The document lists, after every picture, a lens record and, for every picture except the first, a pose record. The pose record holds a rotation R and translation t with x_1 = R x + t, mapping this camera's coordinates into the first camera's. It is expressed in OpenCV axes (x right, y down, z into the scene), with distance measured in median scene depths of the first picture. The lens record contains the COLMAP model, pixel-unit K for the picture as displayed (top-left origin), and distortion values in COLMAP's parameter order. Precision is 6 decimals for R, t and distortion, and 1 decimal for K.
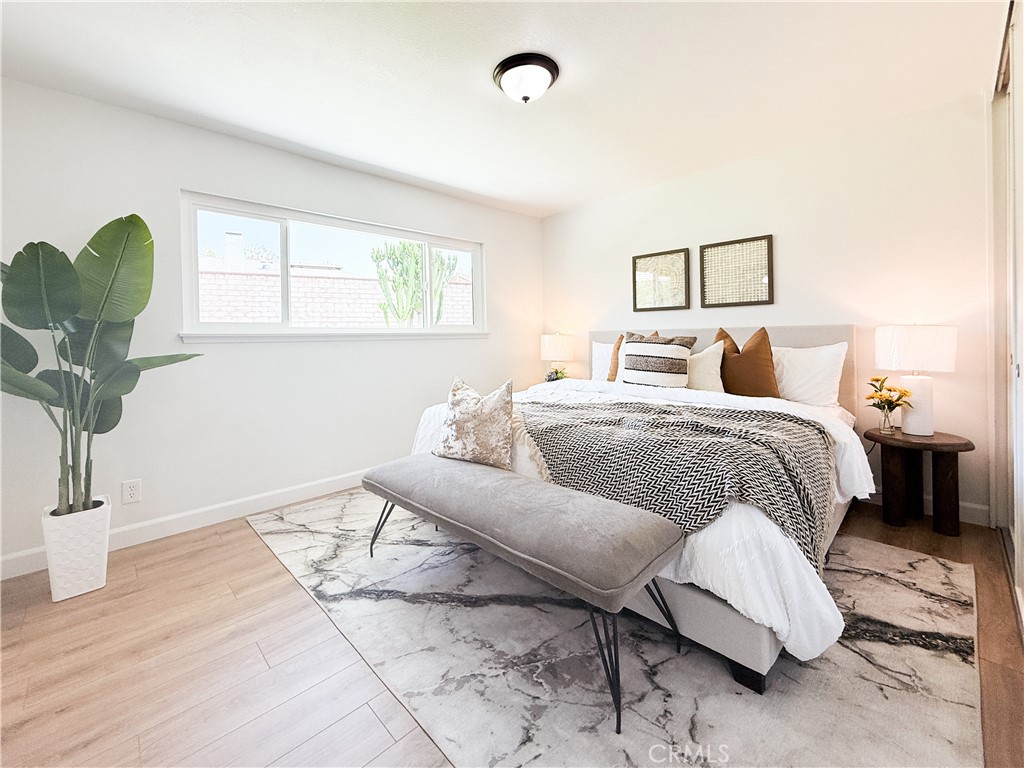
lens RADIAL K [[417.2, 0, 496.8], [0, 417.2, 350.6], [0, 0, 1]] dist [-0.002406, 0.000136]
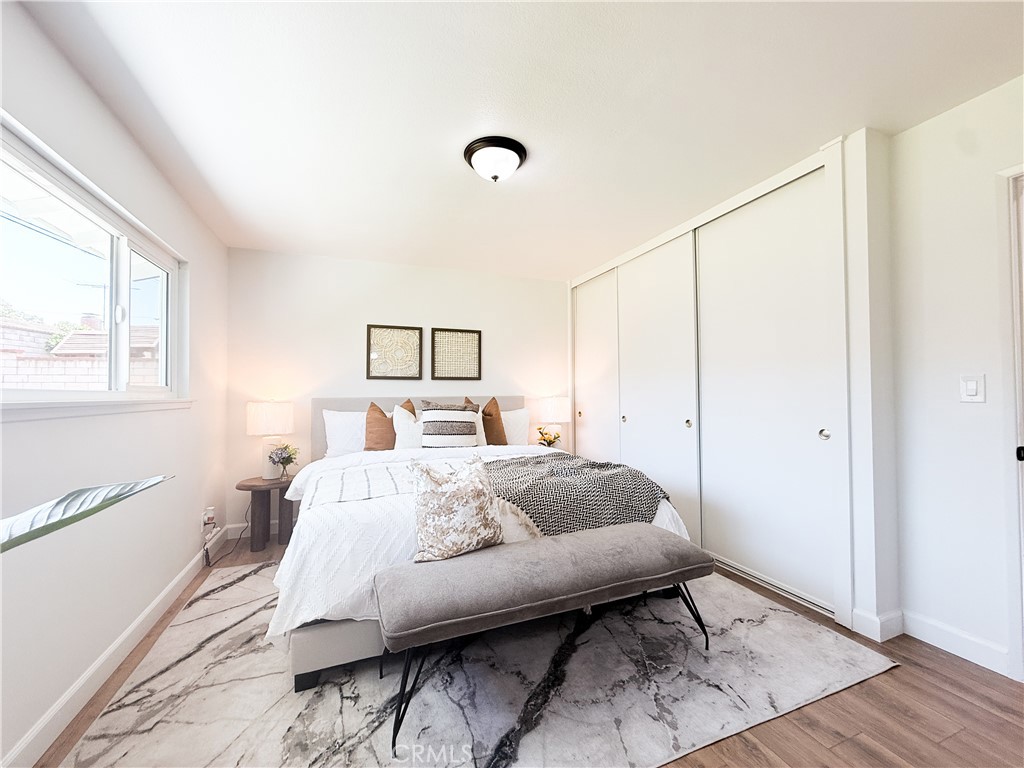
lens RADIAL K [[417.2, 0, 483.8], [0, 417.2, 396.1], [0, 0, 1]] dist [-0.002406, 0.000136]
pose [[0.390972, 0.007340, 0.920373, -0.784923], [0.032436, 0.999237, -0.021748, -0.034228], [-0.919831, 0.038356, 0.390436, 0.568769]]
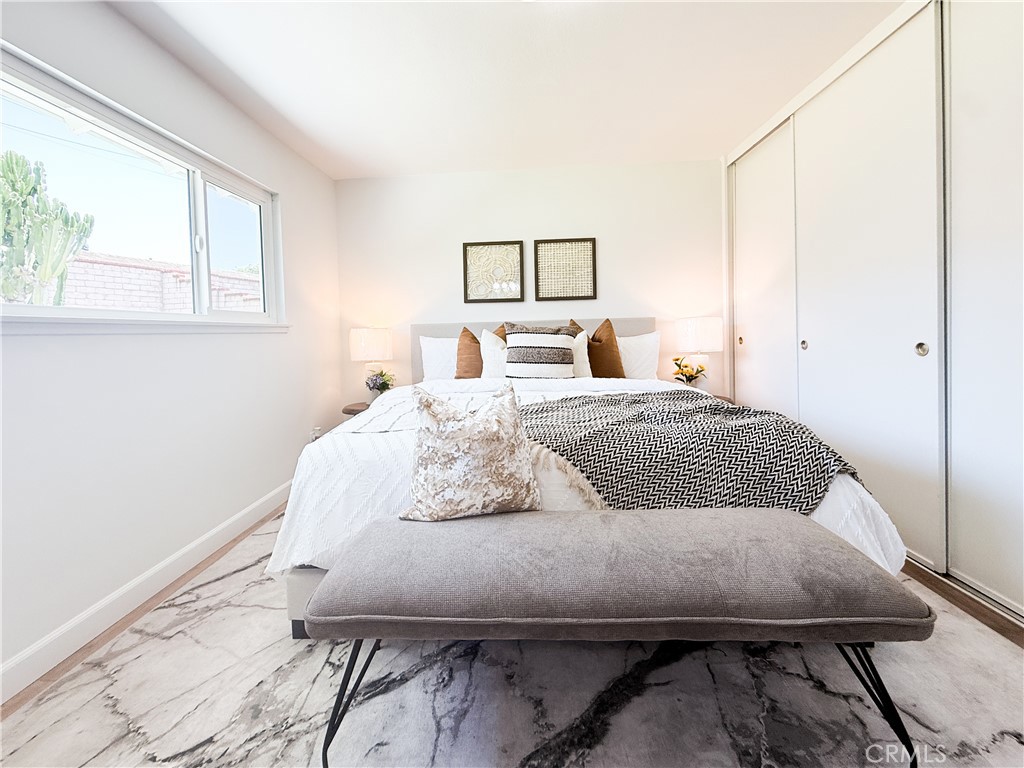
lens RADIAL K [[417.2, 0, 481.2], [0, 417.2, 347.3], [0, 0, 1]] dist [-0.002406, 0.000136]
pose [[0.736052, -0.027080, 0.676383, -0.445622], [0.035918, 0.999354, 0.000925, 0.009464], [-0.675971, 0.023614, 0.736549, 0.479269]]
